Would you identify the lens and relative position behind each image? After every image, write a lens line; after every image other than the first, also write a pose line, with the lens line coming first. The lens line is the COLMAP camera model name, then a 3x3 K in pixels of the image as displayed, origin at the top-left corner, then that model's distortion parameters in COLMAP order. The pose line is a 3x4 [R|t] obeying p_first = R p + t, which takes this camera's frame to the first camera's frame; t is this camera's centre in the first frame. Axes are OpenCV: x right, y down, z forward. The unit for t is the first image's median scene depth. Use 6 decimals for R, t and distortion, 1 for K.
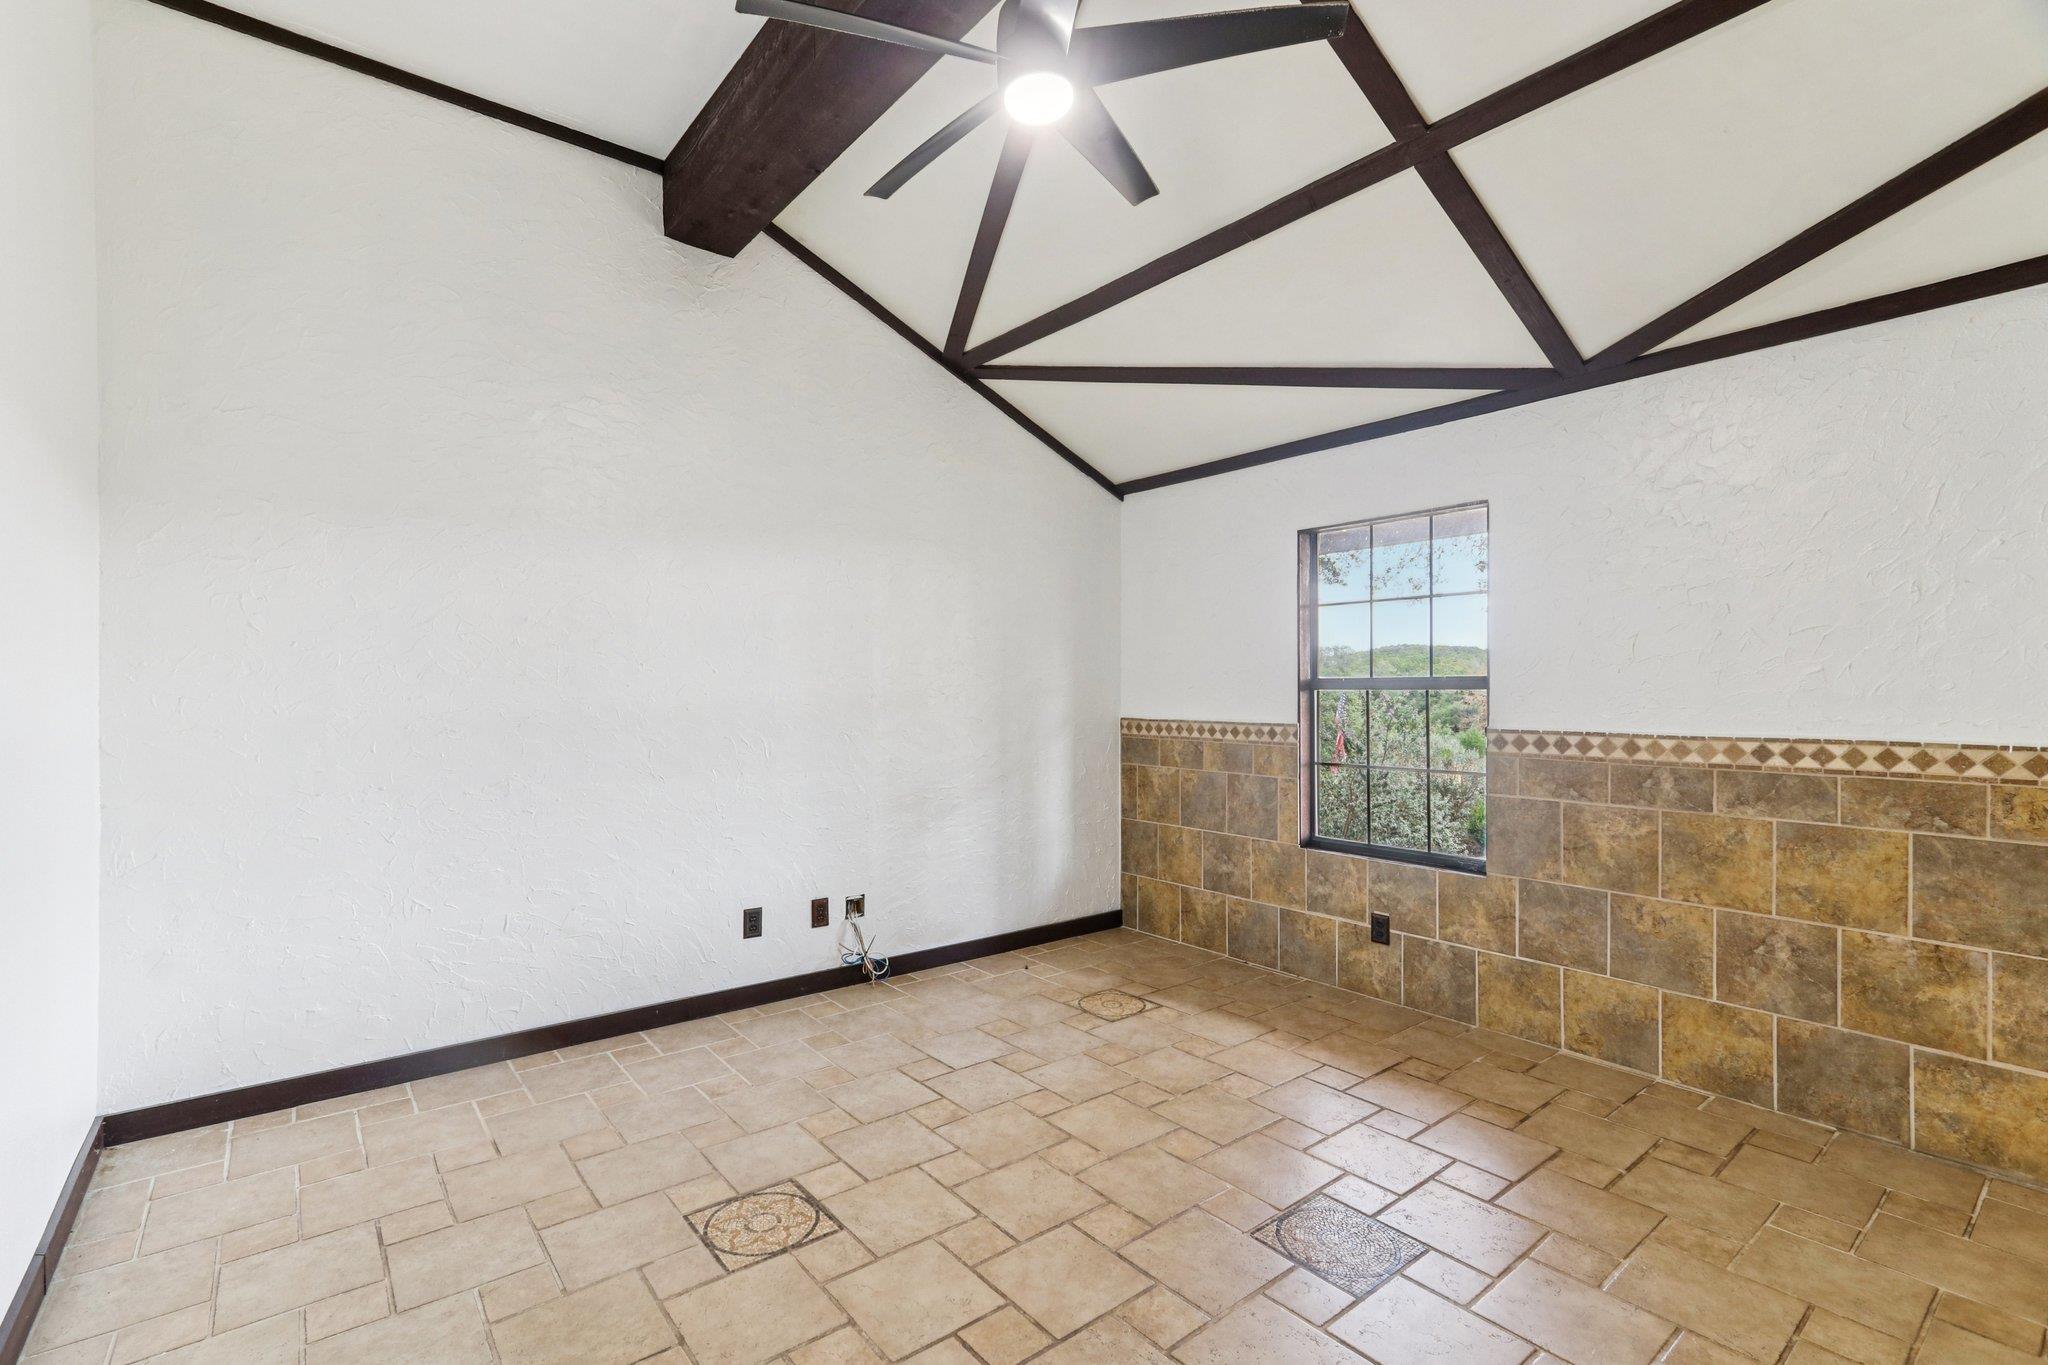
lens RADIAL K [[939.4, 0, 1025.7], [0, 939.4, 684.0], [0, 0, 1]] dist [-0.000066, -0.000068]
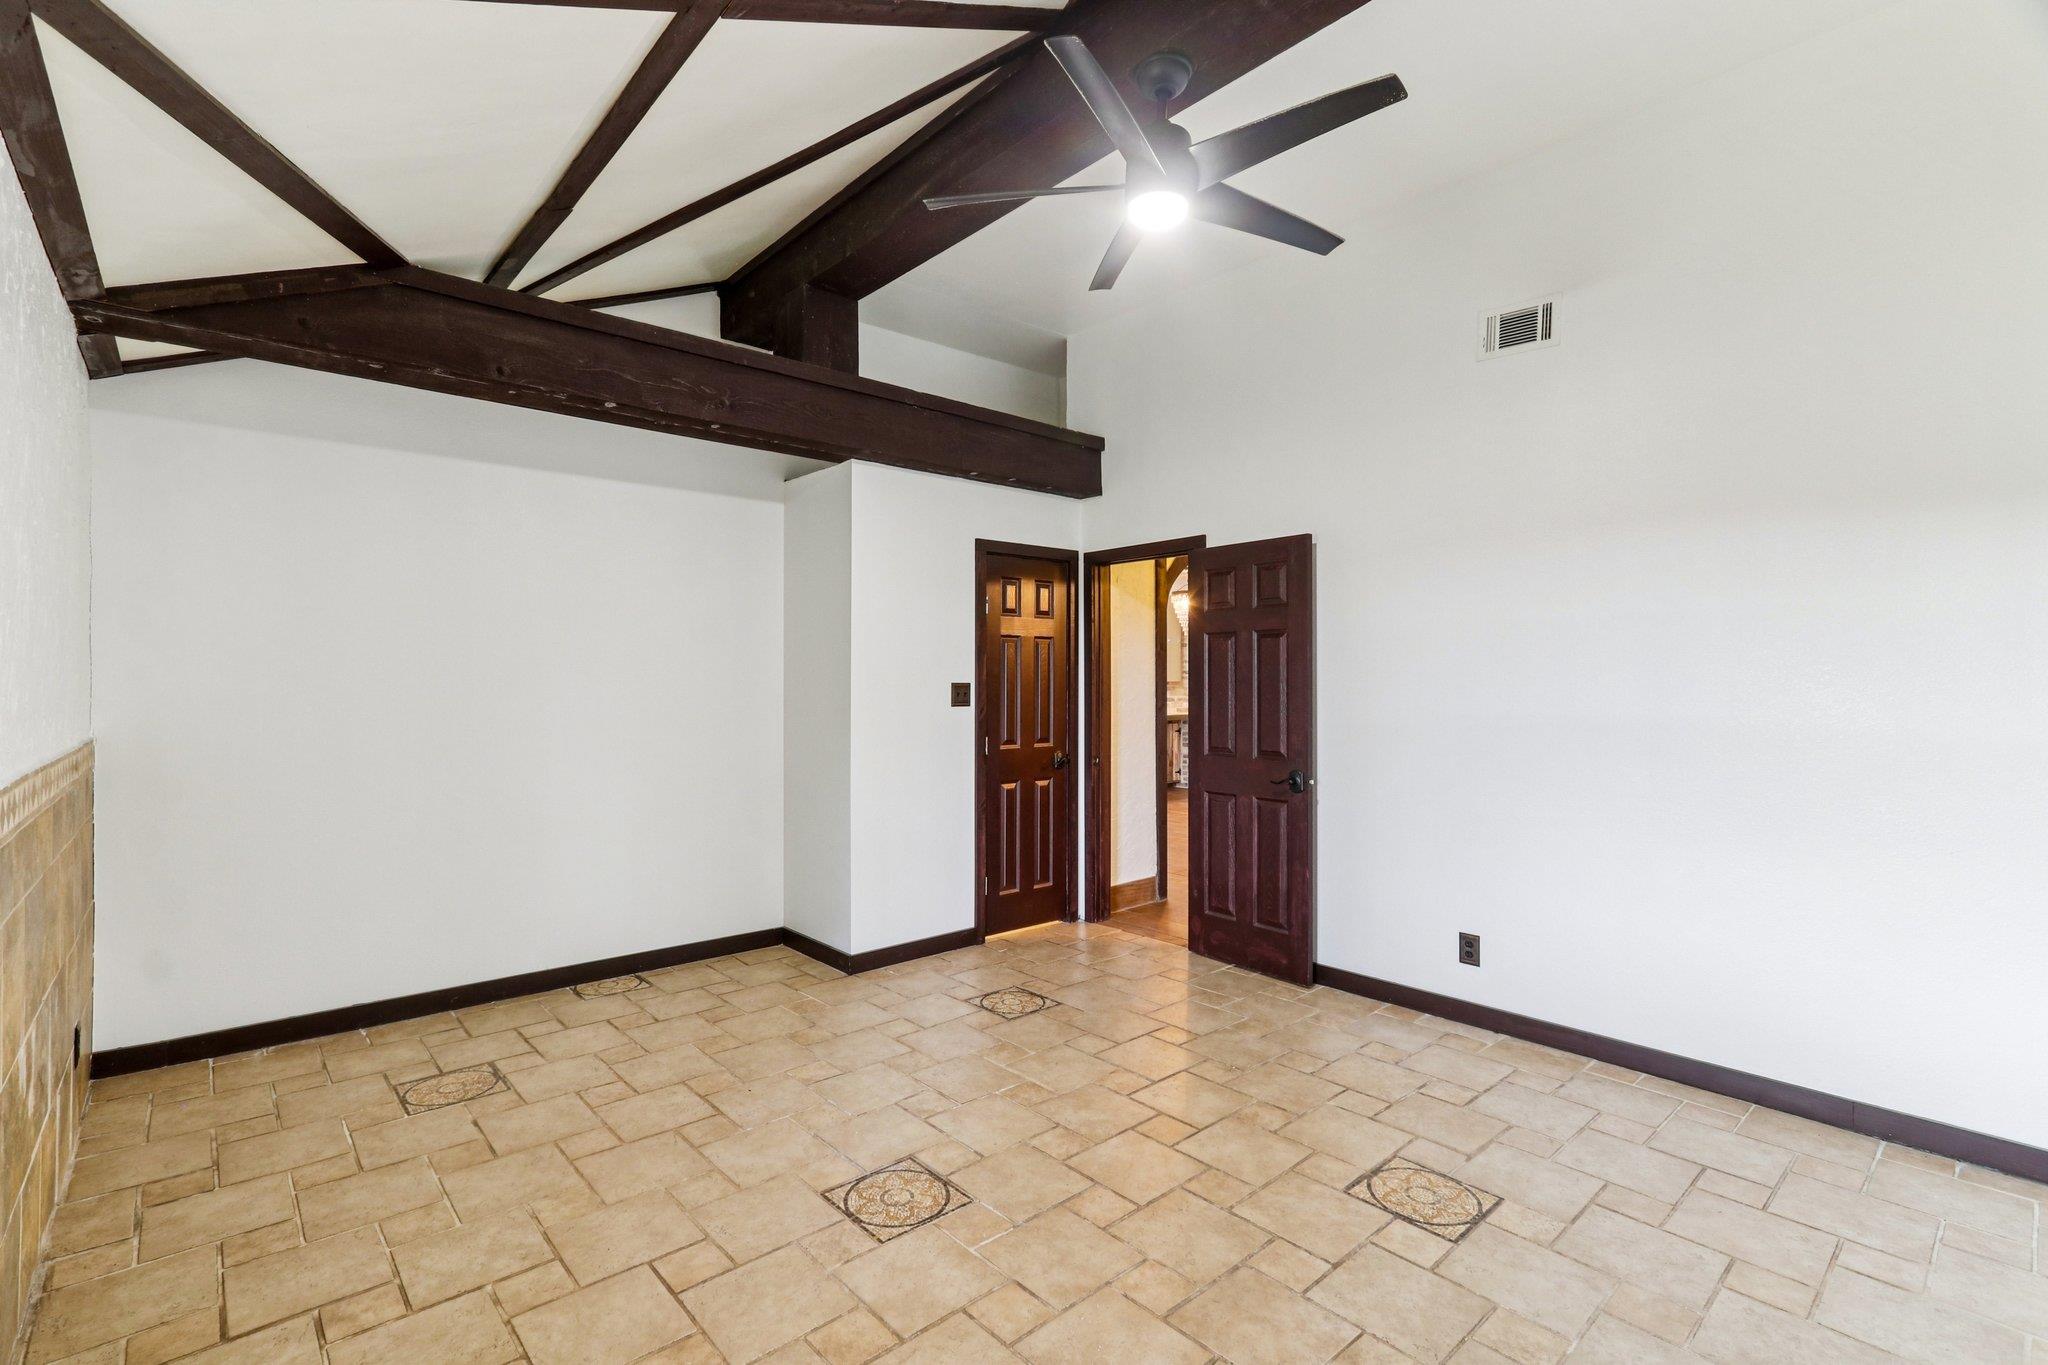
lens RADIAL K [[939.4, 0, 1024.2], [0, 939.4, 679.4], [0, 0, 1]] dist [-0.000066, -0.000068]
pose [[-0.998729, -0.001937, -0.050360, 0.231175], [-0.001613, 0.999978, -0.006491, -0.010391], [0.050371, -0.006402, -0.998710, 2.050297]]
